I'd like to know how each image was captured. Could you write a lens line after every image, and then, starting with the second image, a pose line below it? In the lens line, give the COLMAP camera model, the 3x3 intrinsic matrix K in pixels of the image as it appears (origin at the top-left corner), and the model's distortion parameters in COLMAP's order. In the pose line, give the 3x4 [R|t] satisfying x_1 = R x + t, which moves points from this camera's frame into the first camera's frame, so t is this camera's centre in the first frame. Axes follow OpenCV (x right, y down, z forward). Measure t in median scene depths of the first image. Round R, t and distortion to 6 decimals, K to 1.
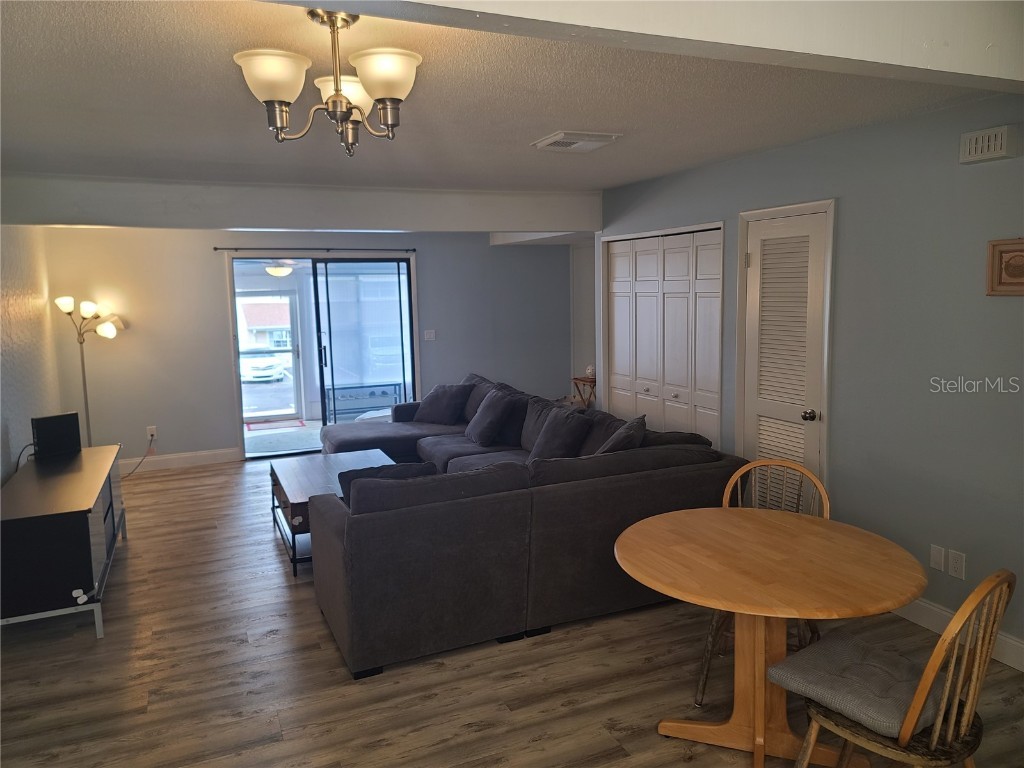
lens RADIAL K [[756.5, 0, 512.0], [0, 756.5, 384.0], [0, 0, 1]] dist [0.041441, -0.004012]
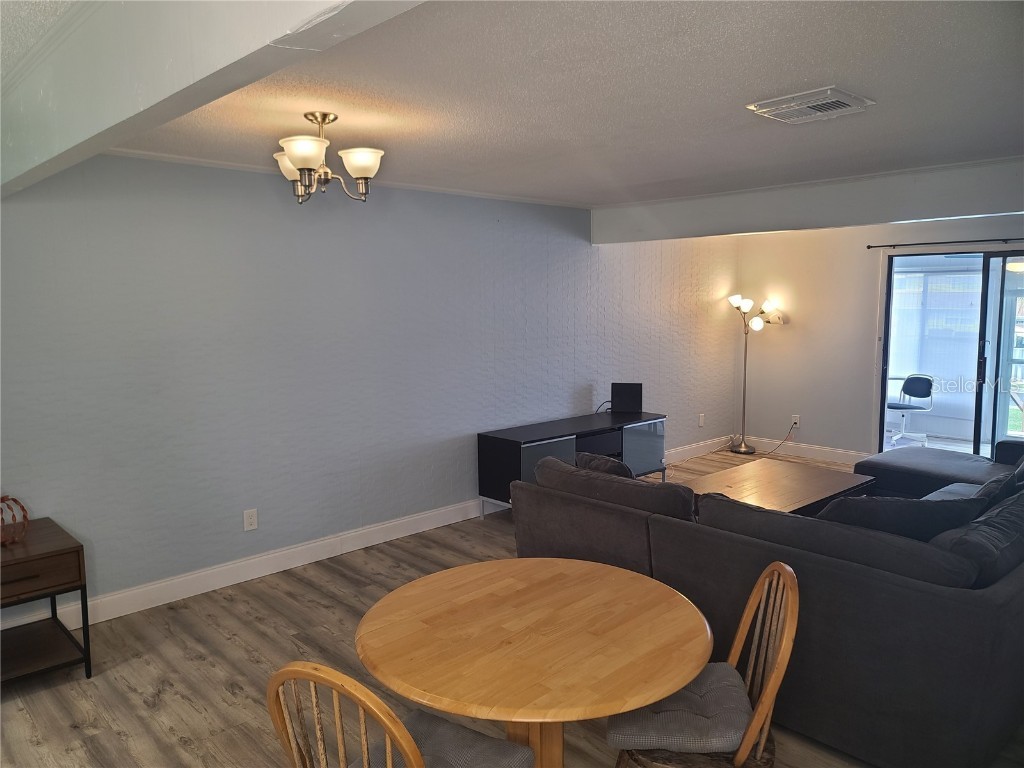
lens RADIAL K [[756.5, 0, 512.0], [0, 756.5, 384.0], [0, 0, 1]] dist [0.041441, -0.004012]
pose [[0.331982, 0.132412, -0.933946, 0.586866], [-0.124639, 0.987575, 0.095711, -0.060764], [0.935015, 0.084632, 0.344360, 0.372700]]
